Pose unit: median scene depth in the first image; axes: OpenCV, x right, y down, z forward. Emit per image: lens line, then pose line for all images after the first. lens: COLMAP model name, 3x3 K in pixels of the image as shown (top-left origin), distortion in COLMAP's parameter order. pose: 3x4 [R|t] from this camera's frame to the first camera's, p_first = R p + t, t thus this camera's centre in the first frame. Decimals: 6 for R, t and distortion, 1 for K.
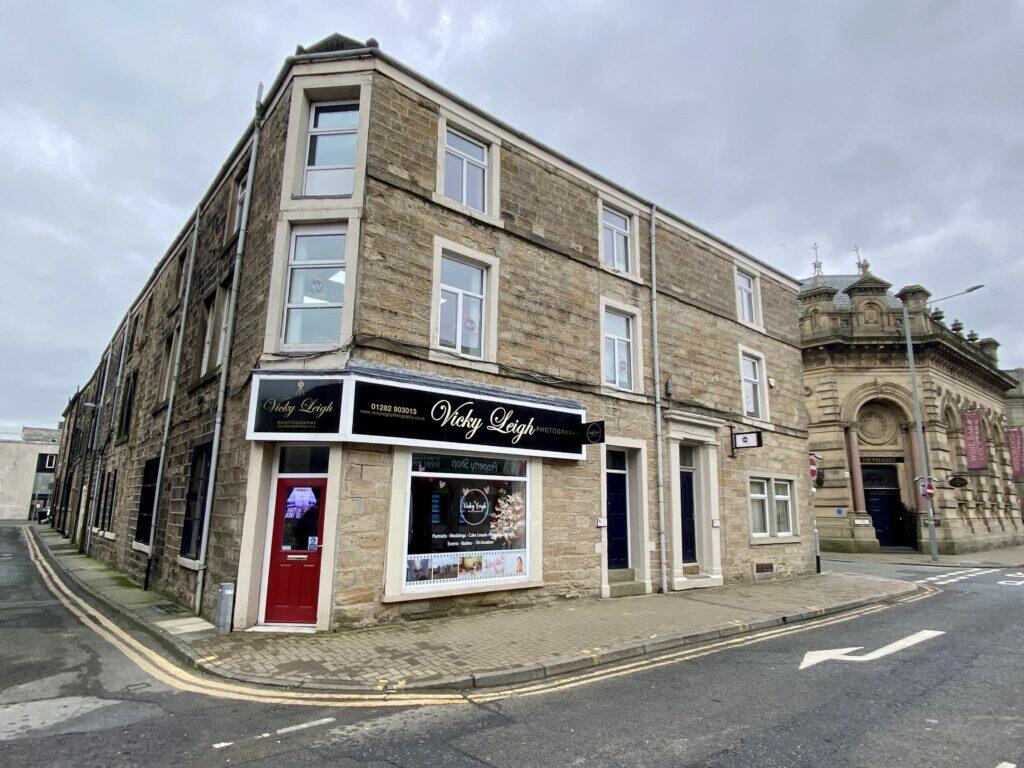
lens RADIAL K [[585.7, 0, 511.1], [0, 585.7, 388.4], [0, 0, 1]] dist [0.021276, -0.000909]
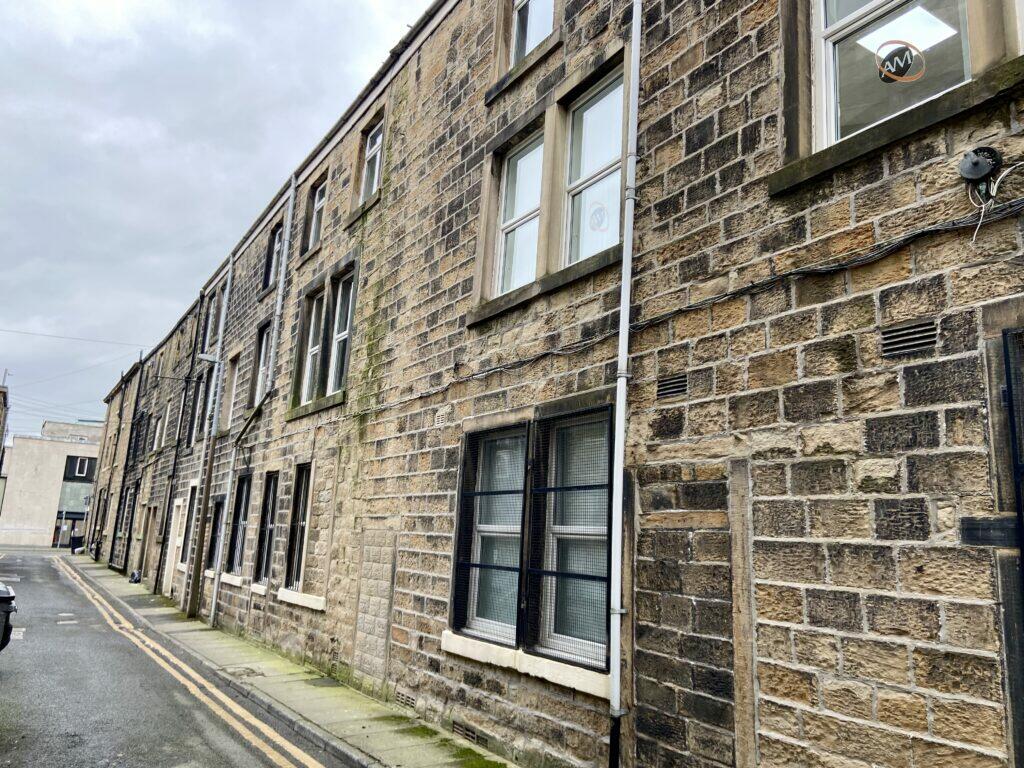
lens RADIAL K [[777.2, 0, 513.0], [0, 777.2, 384.6], [0, 0, 1]] dist [0.019998, 0.003861]
pose [[0.991289, 0.020186, -0.130150, -0.181769], [-0.022206, 0.999654, -0.014084, 0.033582], [0.129820, 0.016851, 0.991394, 0.165587]]
